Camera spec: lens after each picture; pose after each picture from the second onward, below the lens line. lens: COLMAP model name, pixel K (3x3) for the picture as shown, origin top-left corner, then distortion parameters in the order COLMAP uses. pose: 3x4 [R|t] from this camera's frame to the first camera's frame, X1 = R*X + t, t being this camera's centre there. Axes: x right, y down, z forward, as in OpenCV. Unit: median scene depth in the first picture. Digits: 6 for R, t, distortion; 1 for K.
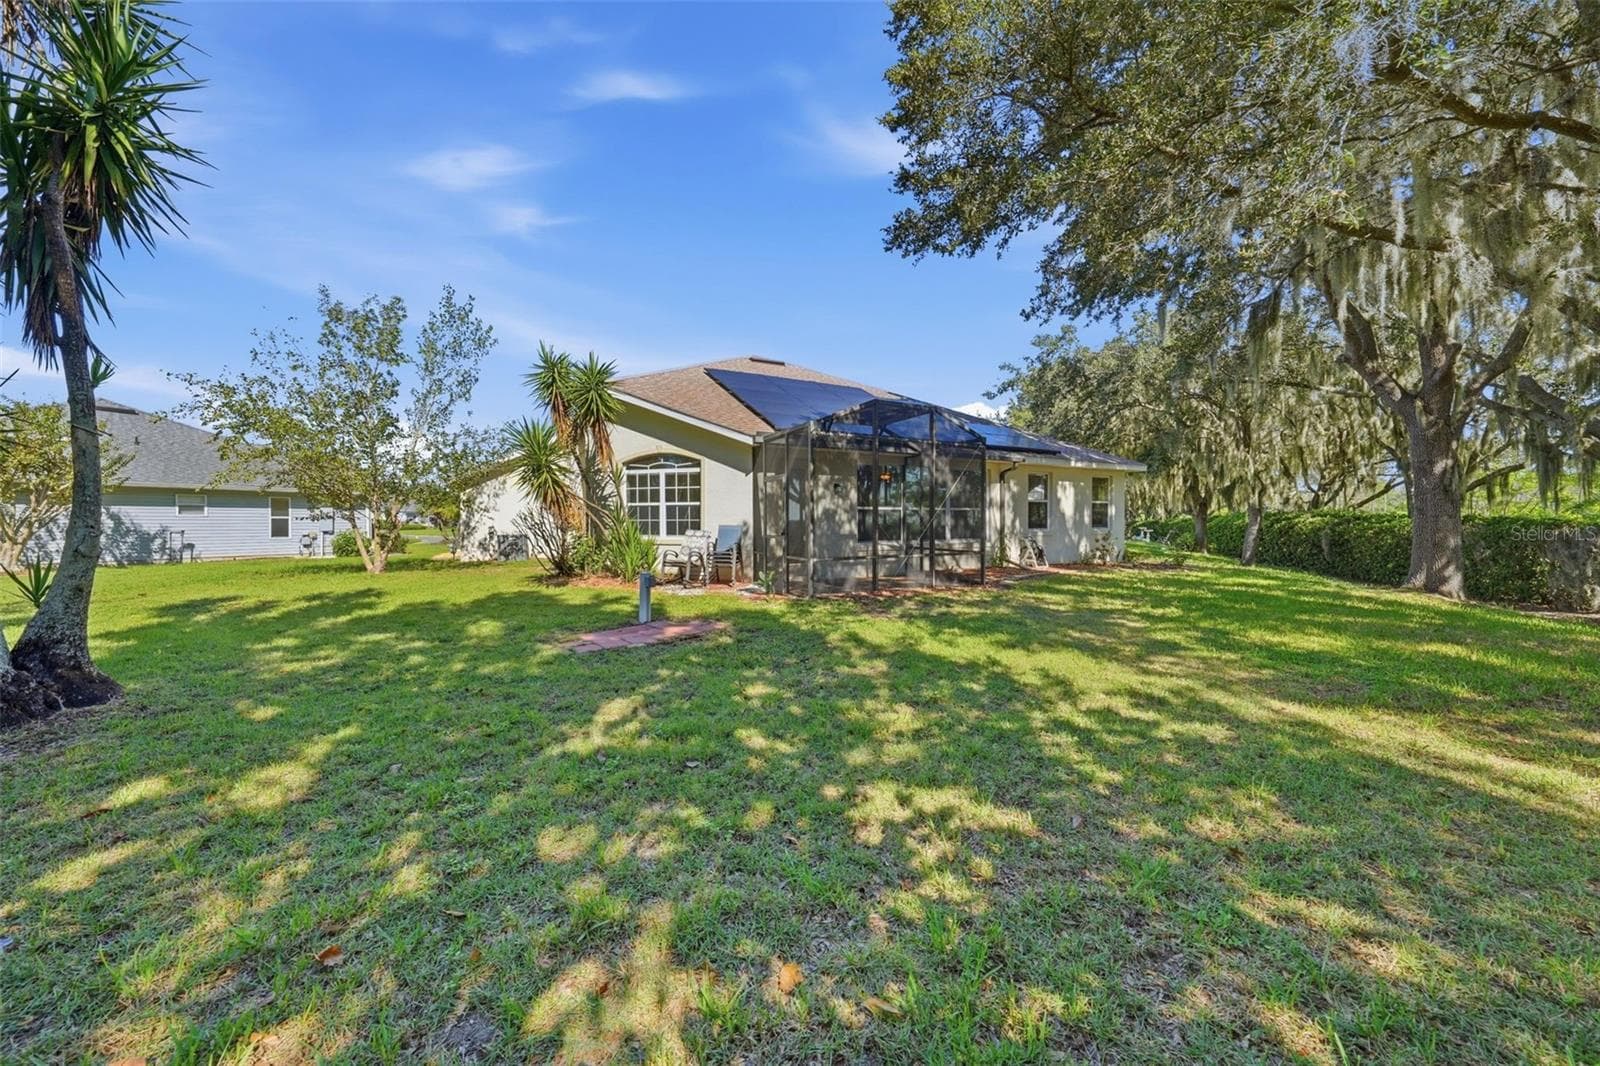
lens RADIAL K [[652.2, 0, 800.0], [0, 652.2, 533.0], [0, 0, 1]] dist [-0.001023, -0.000133]
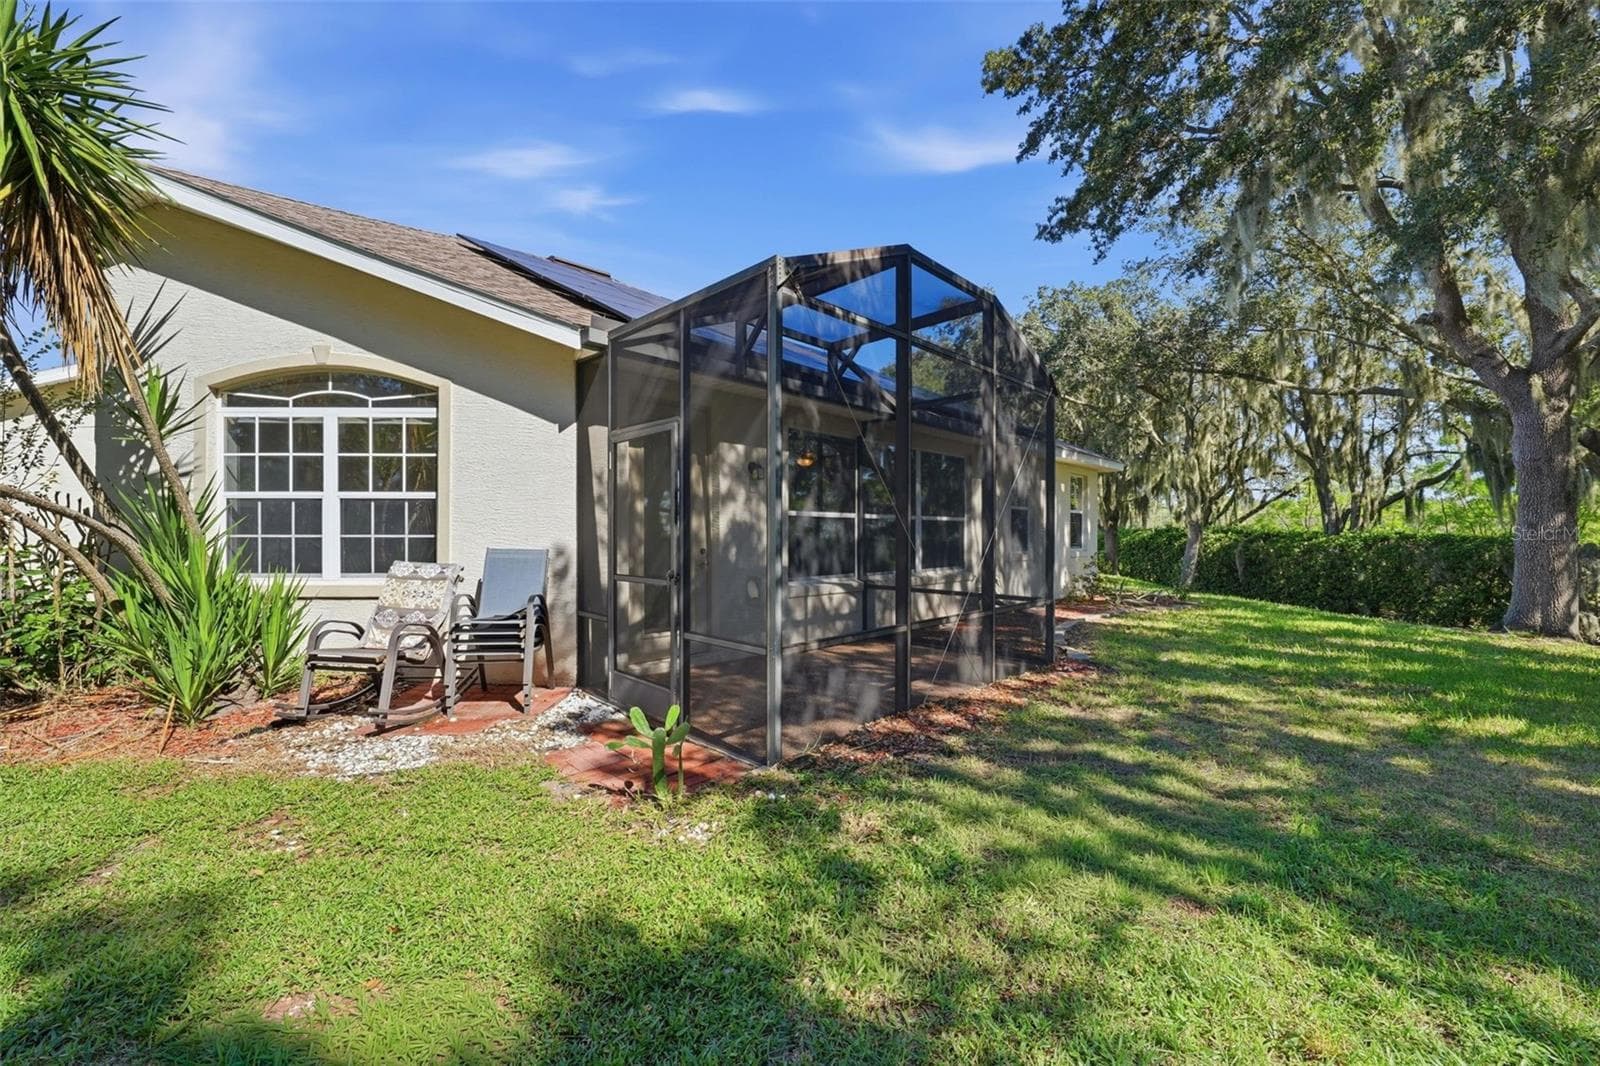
lens RADIAL K [[652.2, 0, 800.0], [0, 652.2, 533.0], [0, 0, 1]] dist [-0.001023, -0.000133]
pose [[0.947101, 0.004672, 0.320902, -0.068070], [0.003159, 0.999710, -0.023878, -0.011333], [-0.320920, 0.023628, 0.946811, 0.540359]]
